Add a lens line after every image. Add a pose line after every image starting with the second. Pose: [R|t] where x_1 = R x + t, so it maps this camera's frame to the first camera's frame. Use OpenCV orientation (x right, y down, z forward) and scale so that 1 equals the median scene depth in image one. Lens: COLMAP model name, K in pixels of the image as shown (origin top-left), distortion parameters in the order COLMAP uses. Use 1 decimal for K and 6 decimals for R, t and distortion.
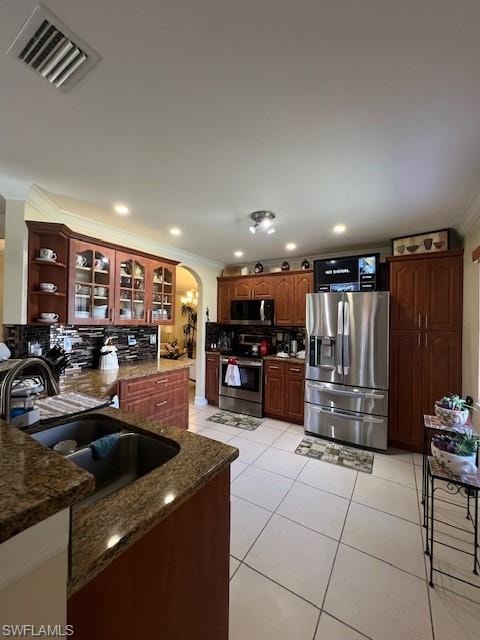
lens RADIAL K [[255.5, 0, 240.0], [0, 255.5, 317.4], [0, 0, 1]] dist [-0.000513, -0.000151]
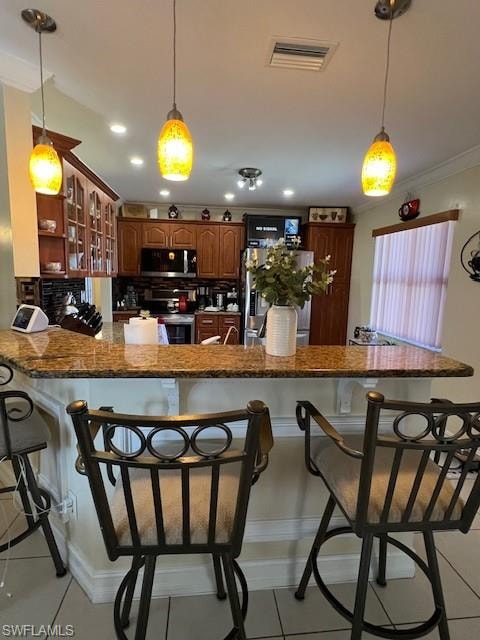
lens RADIAL K [[330.2, 0, 237.1], [0, 330.2, 310.6], [0, 0, 1]] dist [0.000240, 0.000164]
pose [[0.788261, -0.058671, 0.612538, -0.685424], [-0.021828, 0.992152, 0.123121, -0.005619], [-0.614954, -0.110422, 0.780794, -0.056813]]
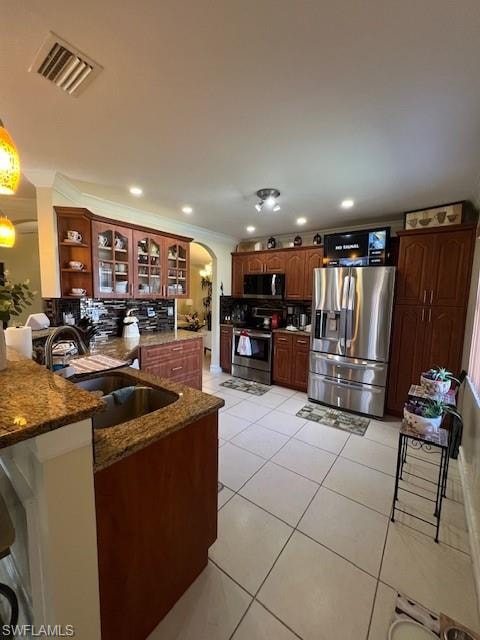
lens RADIAL K [[255.5, 0, 240.0], [0, 255.5, 317.4], [0, 0, 1]] dist [-0.000513, -0.000151]
pose [[0.996043, 0.013946, -0.087770, 0.062389], [-0.004614, 0.994394, 0.105640, -0.007757], [0.088751, -0.104817, 0.990523, -0.068729]]
